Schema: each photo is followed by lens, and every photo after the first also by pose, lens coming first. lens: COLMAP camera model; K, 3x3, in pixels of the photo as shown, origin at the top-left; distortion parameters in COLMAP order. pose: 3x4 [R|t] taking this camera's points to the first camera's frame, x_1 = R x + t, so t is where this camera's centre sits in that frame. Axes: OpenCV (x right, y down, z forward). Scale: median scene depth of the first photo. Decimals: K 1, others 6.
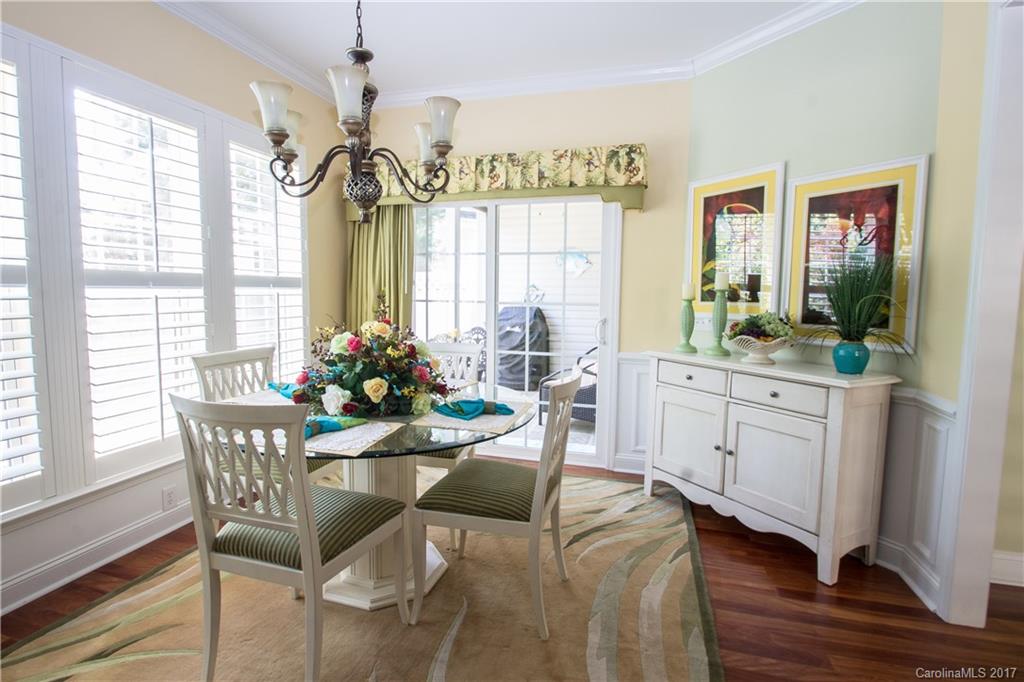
lens RADIAL K [[484.8, 0, 521.7], [0, 484.8, 344.9], [0, 0, 1]] dist [-0.004156, -0.003466]
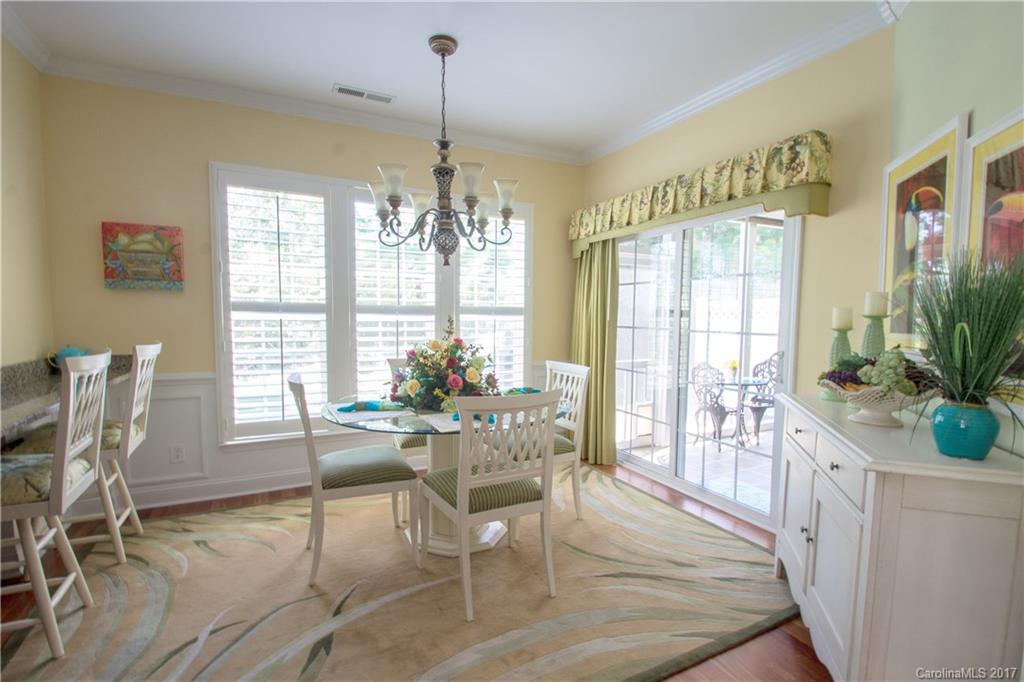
lens RADIAL K [[484.8, 0, 554.8], [0, 484.8, 366.1], [0, 0, 1]] dist [-0.004156, -0.003466]
pose [[0.705090, 0.070820, -0.705572, 0.525774], [-0.081745, 0.996485, 0.018331, -0.015391], [0.704390, 0.044752, 0.708401, 0.166131]]
